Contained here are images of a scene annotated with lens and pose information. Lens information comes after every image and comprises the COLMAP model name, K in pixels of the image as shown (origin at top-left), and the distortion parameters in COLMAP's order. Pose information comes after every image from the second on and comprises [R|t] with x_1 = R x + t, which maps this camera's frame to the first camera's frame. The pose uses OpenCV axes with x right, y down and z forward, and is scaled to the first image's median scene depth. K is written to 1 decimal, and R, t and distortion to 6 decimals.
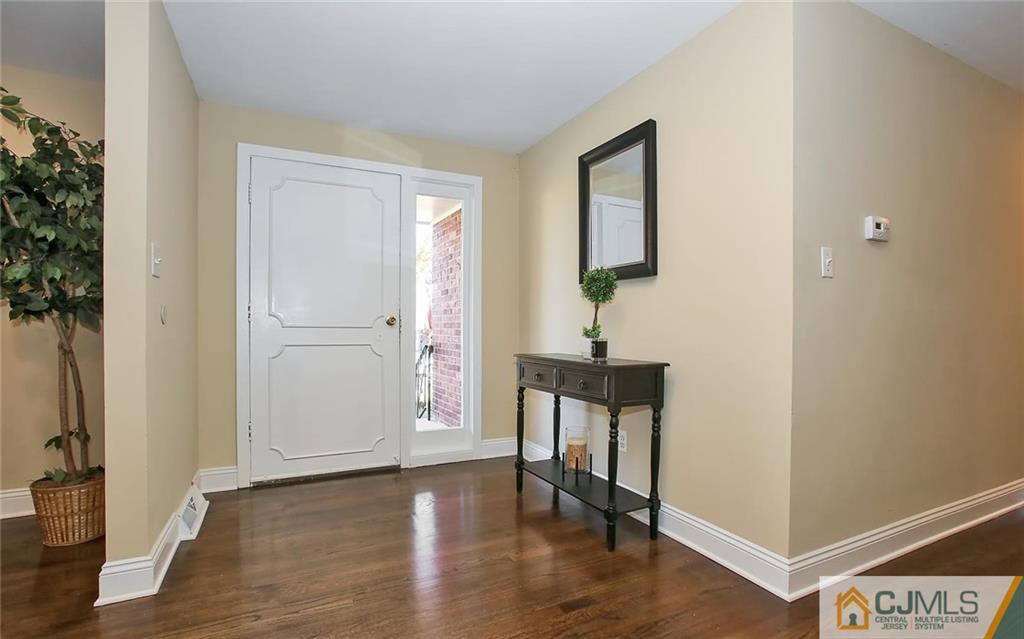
lens RADIAL K [[484.3, 0, 512.0], [0, 484.3, 319.5], [0, 0, 1]] dist [-0.003264, -0.000086]
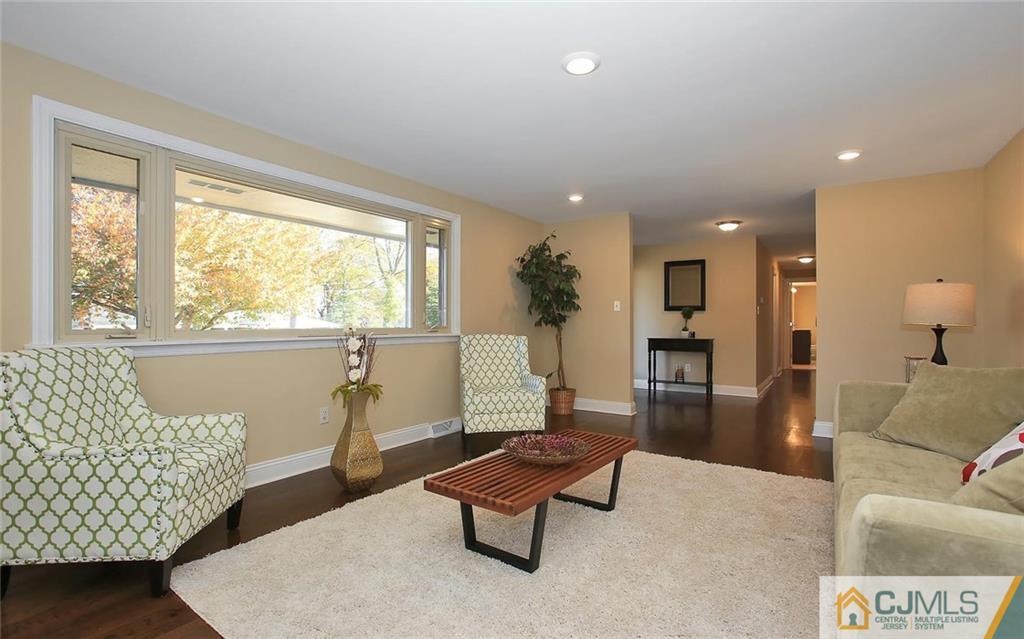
lens RADIAL K [[484.3, 0, 512.0], [0, 484.3, 319.5], [0, 0, 1]] dist [-0.003264, -0.000086]
pose [[0.882553, 0.006606, 0.470166, -2.178036], [-0.009820, 0.999942, 0.004383, -0.035685], [-0.470110, -0.008485, 0.882567, -1.103528]]
